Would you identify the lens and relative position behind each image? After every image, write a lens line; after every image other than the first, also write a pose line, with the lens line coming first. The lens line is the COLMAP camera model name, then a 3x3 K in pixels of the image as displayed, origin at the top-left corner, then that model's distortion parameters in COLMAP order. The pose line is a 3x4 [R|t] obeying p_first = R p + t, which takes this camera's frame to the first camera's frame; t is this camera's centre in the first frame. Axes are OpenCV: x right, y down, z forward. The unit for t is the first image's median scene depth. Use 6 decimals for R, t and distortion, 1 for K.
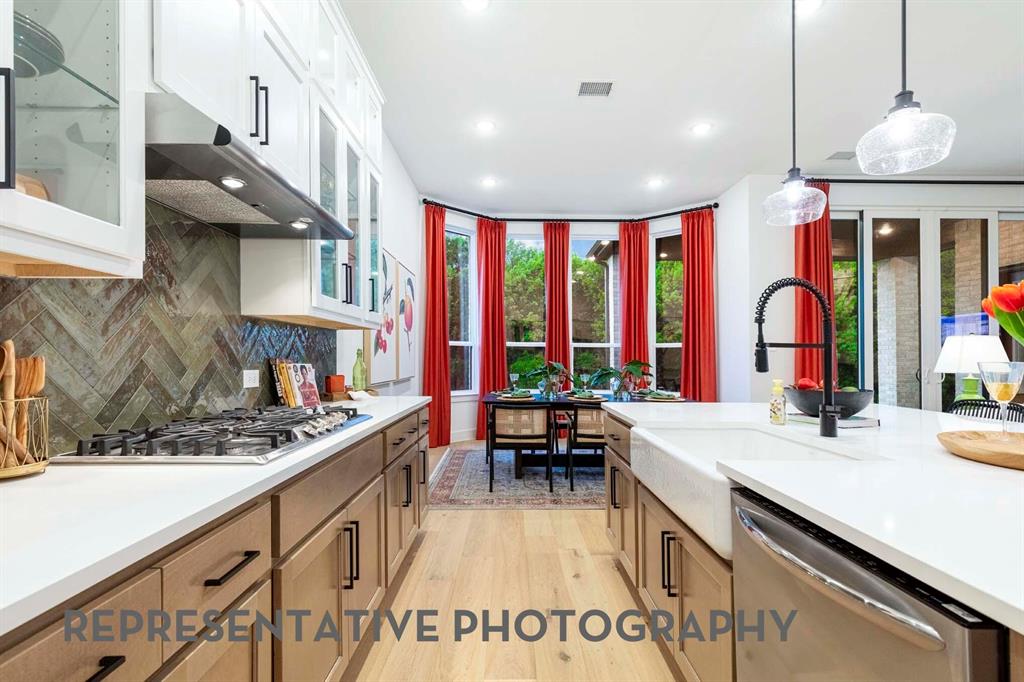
lens RADIAL K [[466.6, 0, 508.0], [0, 466.6, 361.2], [0, 0, 1]] dist [0.003350, 0.000258]
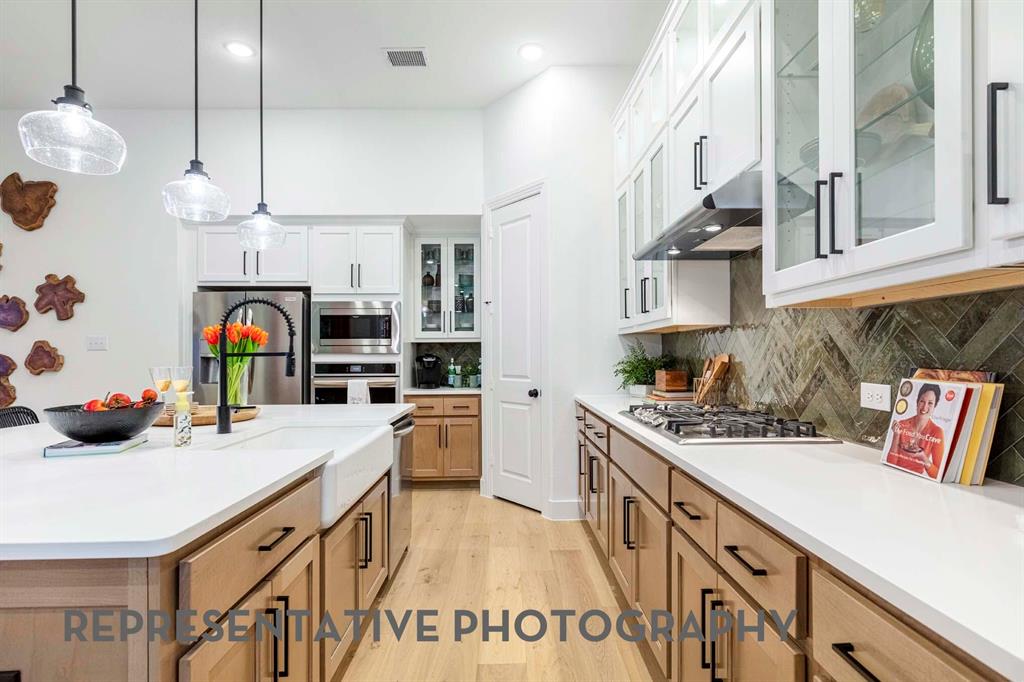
lens RADIAL K [[504.7, 0, 515.2], [0, 504.7, 345.7], [0, 0, 1]] dist [-0.000897, -0.000034]
pose [[-0.999781, 0.000945, -0.020913, -0.003725], [0.001159, 0.999947, -0.010227, -0.013905], [0.020902, -0.010249, -0.999729, 0.813249]]
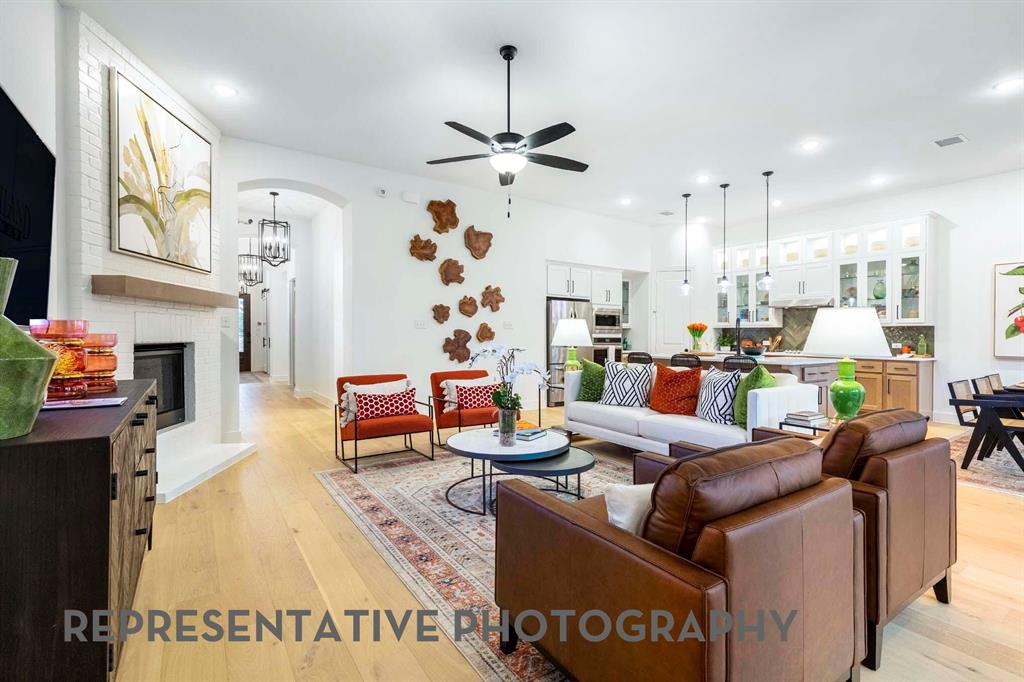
lens RADIAL K [[464.1, 0, 509.1], [0, 464.1, 325.1], [0, 0, 1]] dist [0.001871, 0.000185]
pose [[-0.828821, -0.024675, -0.558970, 1.665561], [-0.016803, 0.999674, -0.019214, 0.000849], [0.559262, -0.006532, -0.828966, 1.166300]]
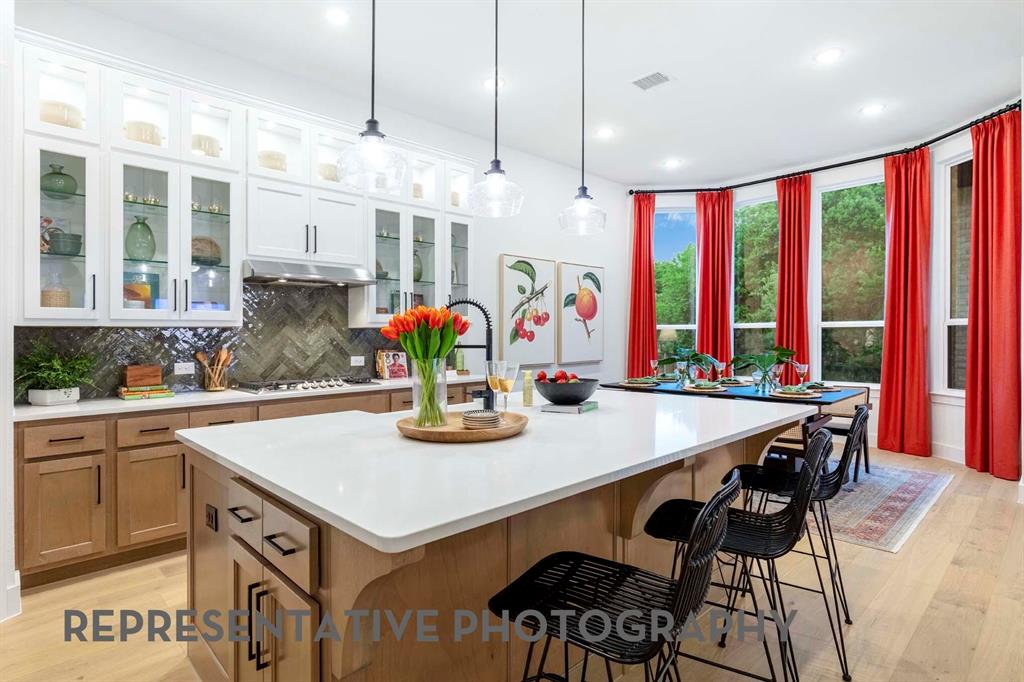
lens RADIAL K [[529.2, 0, 513.5], [0, 529.2, 338.2], [0, 0, 1]] dist [-0.007982, -0.000225]
pose [[0.695209, -0.012779, -0.718694, 0.667624], [0.010616, 0.999915, -0.007510, -0.014997], [0.718729, -0.002408, 0.695286, -0.013499]]
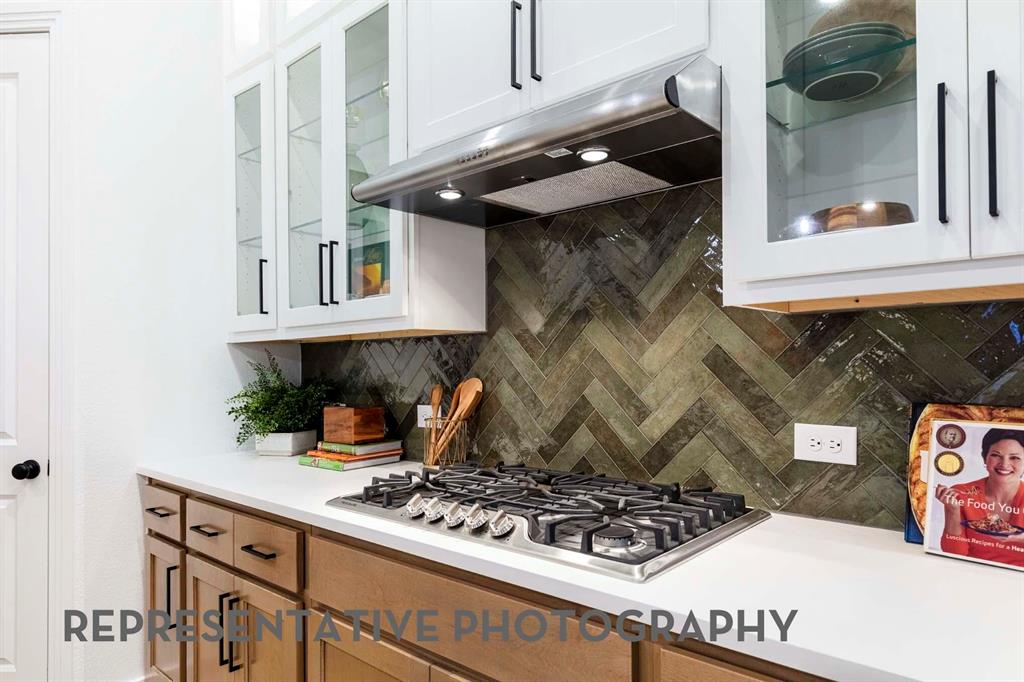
lens RADIAL K [[632.9, 0, 518.5], [0, 632.9, 353.8], [0, 0, 1]] dist [0.006579, 0.000069]
pose [[-0.663175, -0.005454, -0.748444, 0.061421], [0.006570, 0.999893, -0.013107, -0.021750], [0.748435, -0.013610, -0.663068, 0.561915]]
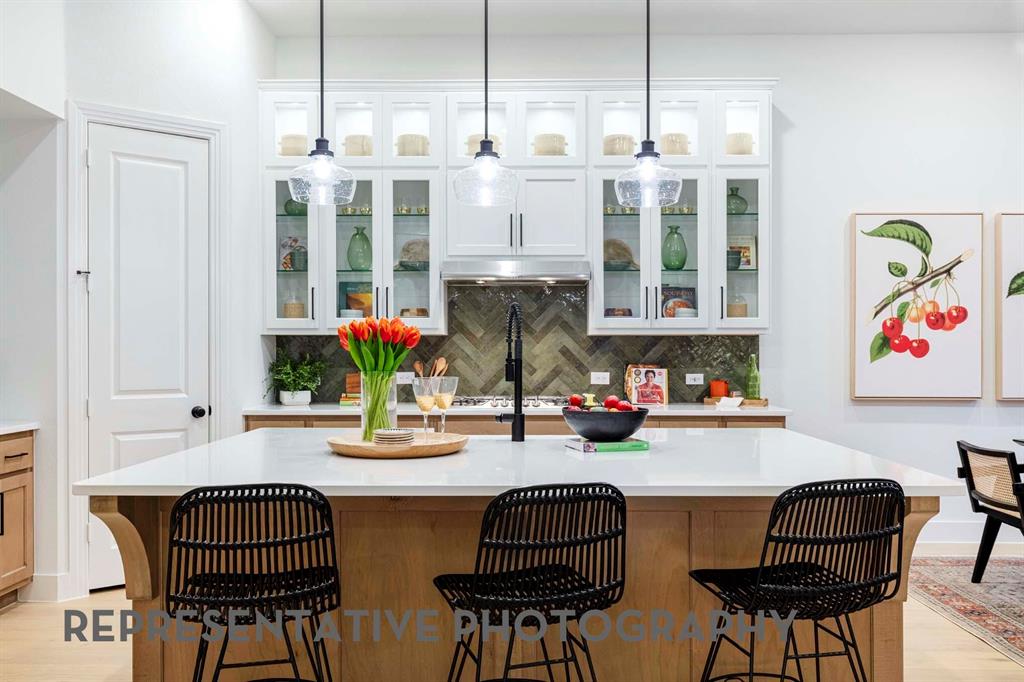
lens RADIAL K [[860.4, 0, 512.0], [0, 860.4, 341.0], [0, 0, 1]] dist [0.000716, -0.000494]
pose [[-0.013089, -0.015127, -0.999800, 0.999797], [-0.007828, 0.999856, -0.015025, -0.016832], [0.999884, 0.007630, -0.013206, 0.358709]]
